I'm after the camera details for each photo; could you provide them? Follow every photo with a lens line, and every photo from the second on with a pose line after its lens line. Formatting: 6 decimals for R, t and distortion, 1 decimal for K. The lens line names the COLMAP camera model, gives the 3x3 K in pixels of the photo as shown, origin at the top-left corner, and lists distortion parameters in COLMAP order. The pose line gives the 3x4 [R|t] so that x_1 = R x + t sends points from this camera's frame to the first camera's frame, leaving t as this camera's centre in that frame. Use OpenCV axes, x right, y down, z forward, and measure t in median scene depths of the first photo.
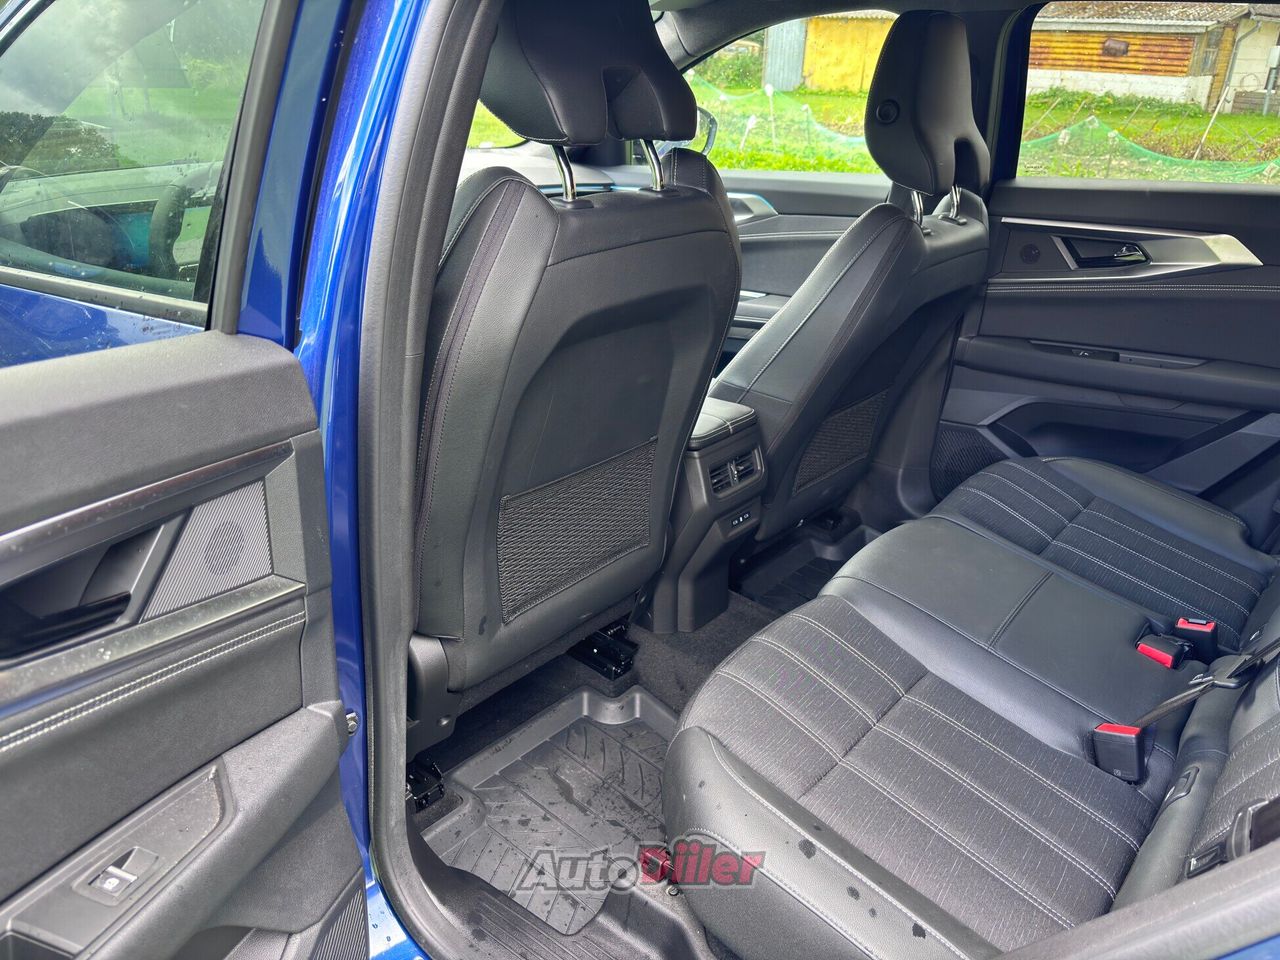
lens RADIAL K [[976.5, 0, 640.0], [0, 976.5, 480.0], [0, 0, 1]] dist [0.068051, -0.090268]
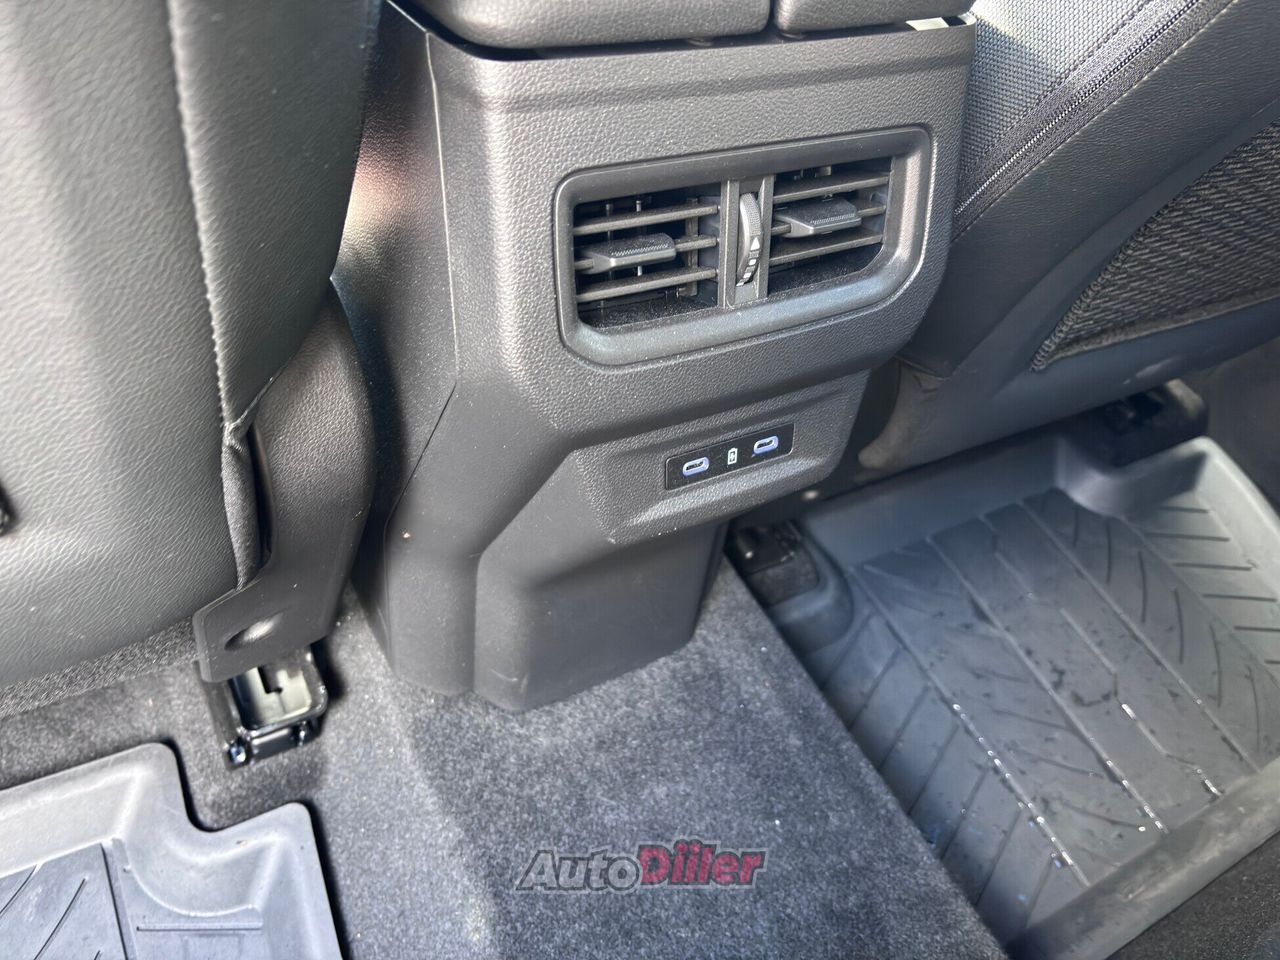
lens RADIAL K [[976.5, 0, 640.0], [0, 976.5, 480.0], [0, 0, 1]] dist [0.068051, -0.090268]
pose [[0.933474, 0.317083, -0.167586, 0.122865], [-0.245189, 0.905236, 0.347031, -0.027514], [0.261743, -0.282854, 0.922759, 0.787632]]
